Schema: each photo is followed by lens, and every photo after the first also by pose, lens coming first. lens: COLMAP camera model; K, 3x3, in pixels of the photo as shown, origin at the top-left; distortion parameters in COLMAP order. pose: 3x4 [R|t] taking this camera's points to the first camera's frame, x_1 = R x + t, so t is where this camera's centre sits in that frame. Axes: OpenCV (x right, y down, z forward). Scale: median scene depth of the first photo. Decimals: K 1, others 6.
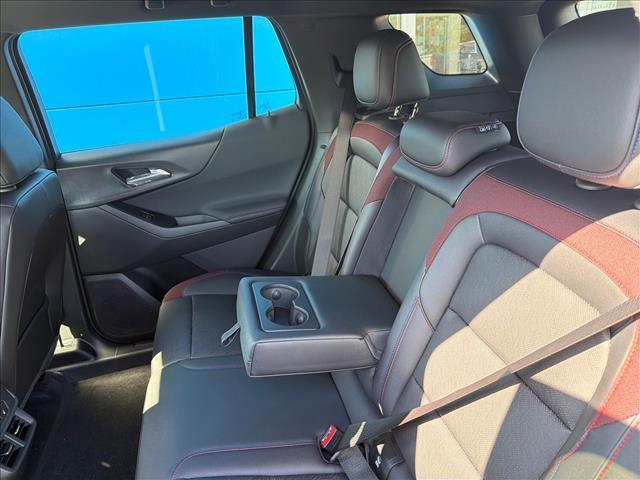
lens RADIAL K [[449.7, 0, 321.9], [0, 449.7, 243.4], [0, 0, 1]] dist [0.029904, -0.051772]
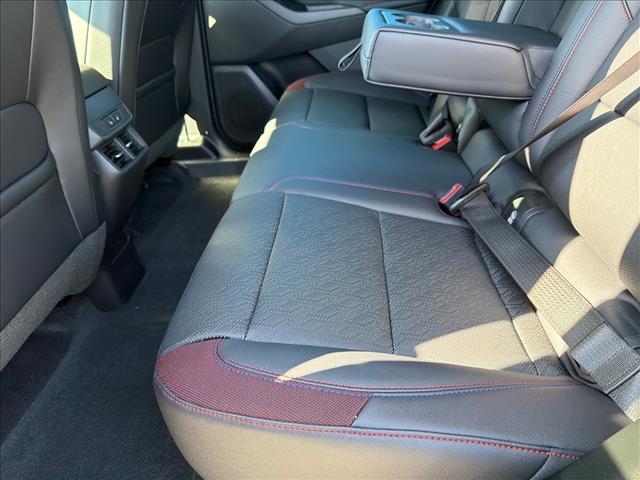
lens RADIAL K [[449.7, 0, 322.6], [0, 449.7, 238.5], [0, 0, 1]] dist [0.029904, -0.051772]
pose [[0.954262, 0.151346, -0.257832, 0.011768], [-0.112172, 0.980646, 0.160473, 0.284934], [0.277129, -0.124212, 0.952770, 0.098872]]
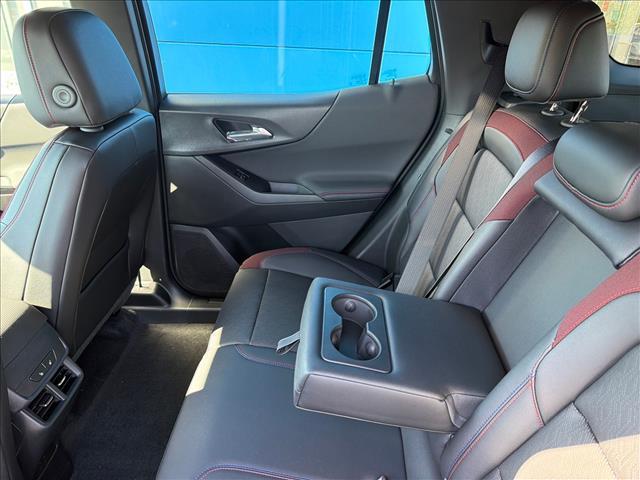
lens RADIAL K [[449.7, 0, 323.5], [0, 449.7, 241.6], [0, 0, 1]] dist [0.029904, -0.051772]
pose [[0.954896, 0.215823, -0.203947, -0.004545], [-0.198636, 0.974800, 0.101534, -0.060759], [0.220721, -0.056443, 0.973702, 0.135370]]
